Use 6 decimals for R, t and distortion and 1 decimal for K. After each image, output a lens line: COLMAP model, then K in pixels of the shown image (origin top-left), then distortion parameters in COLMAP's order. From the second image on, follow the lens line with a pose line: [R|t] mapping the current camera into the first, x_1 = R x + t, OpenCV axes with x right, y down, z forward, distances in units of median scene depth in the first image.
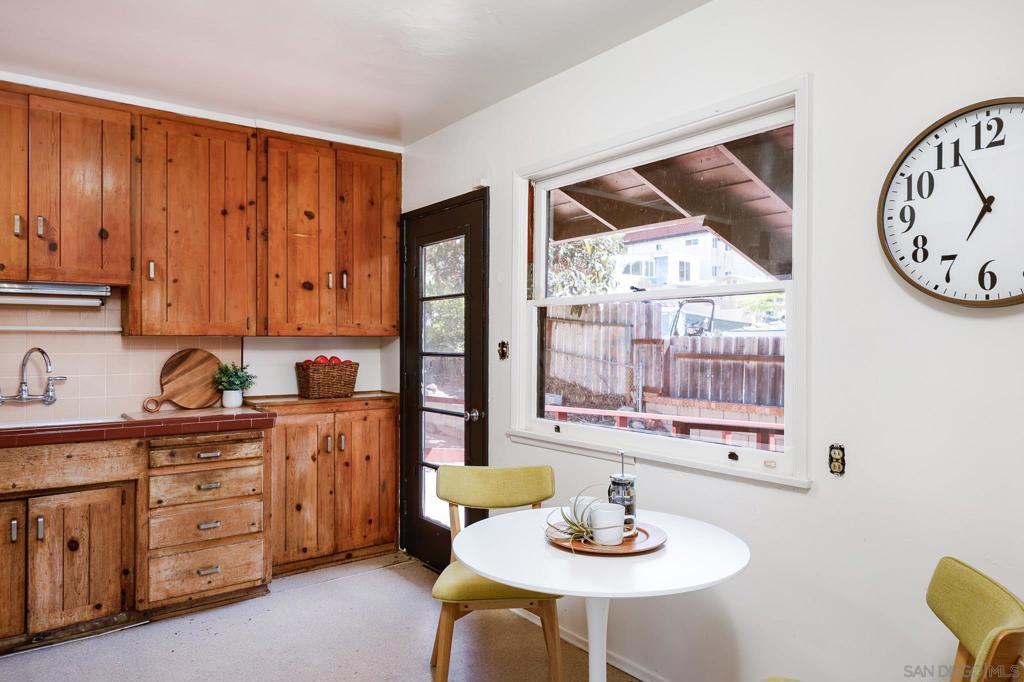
lens RADIAL K [[664.0, 0, 512.2], [0, 664.0, 346.3], [0, 0, 1]] dist [0.004511, 0.000311]
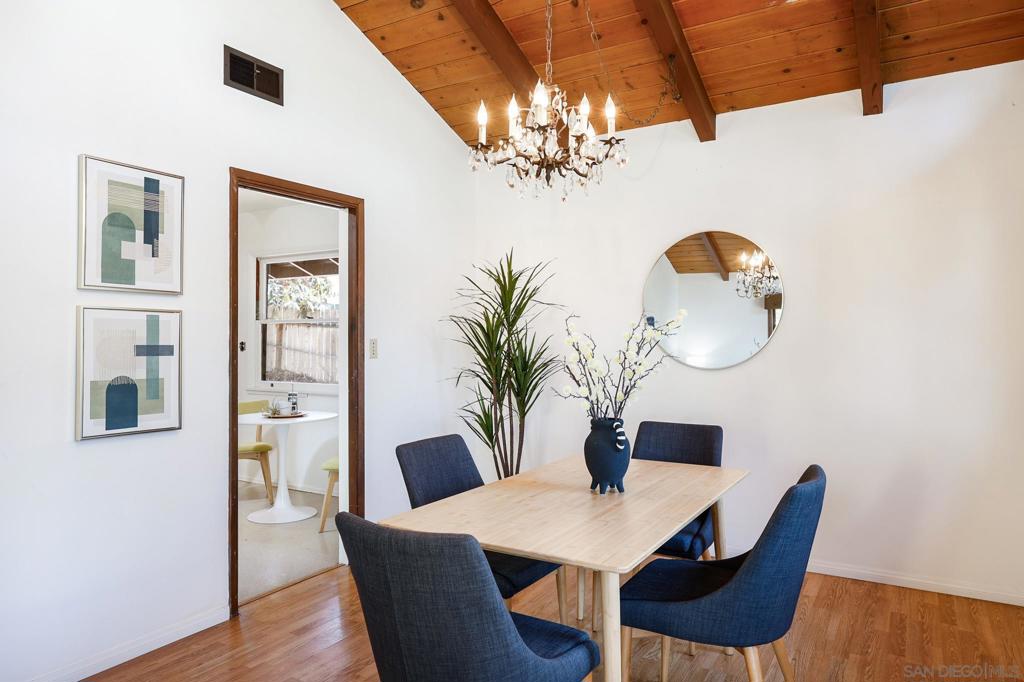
lens RADIAL K [[664.0, 0, 514.4], [0, 664.0, 342.4], [0, 0, 1]] dist [0.004511, 0.000311]
pose [[0.926615, -0.003690, 0.375993, -0.007193], [0.004012, 0.999992, -0.000073, -0.002372], [-0.375990, 0.001576, 0.926623, -1.032236]]
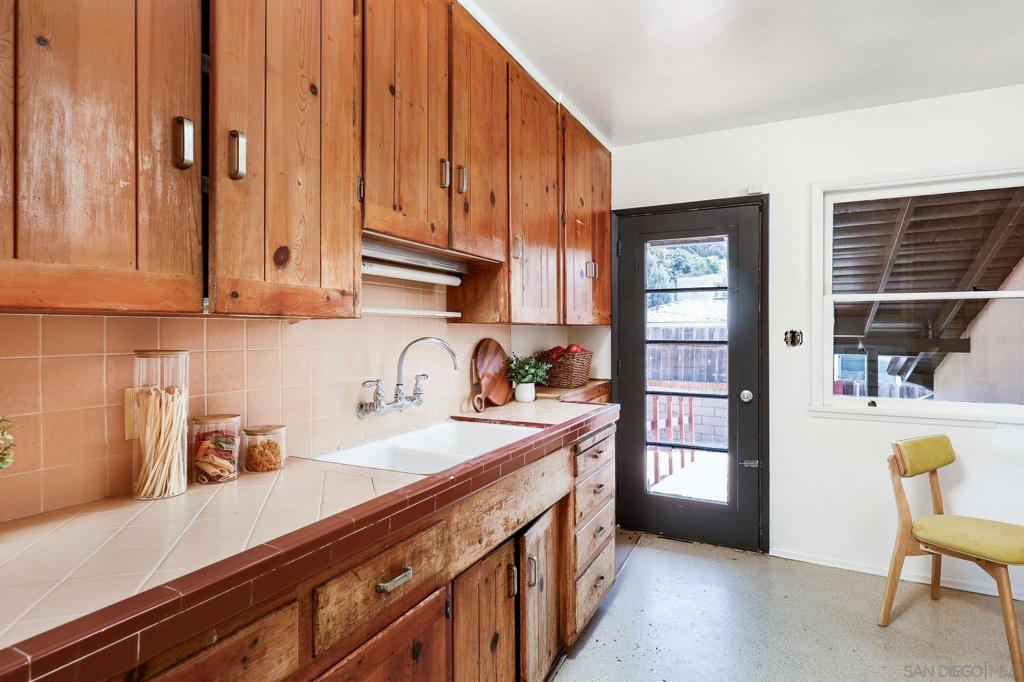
lens RADIAL K [[532.5, 0, 512.6], [0, 532.5, 334.3], [0, 0, 1]] dist [-0.000105, 0.000083]
pose [[0.899854, -0.001496, 0.436189, -0.834516], [0.000897, 0.999998, 0.001580, -0.002203], [-0.436191, -0.001030, 0.899854, 0.376036]]
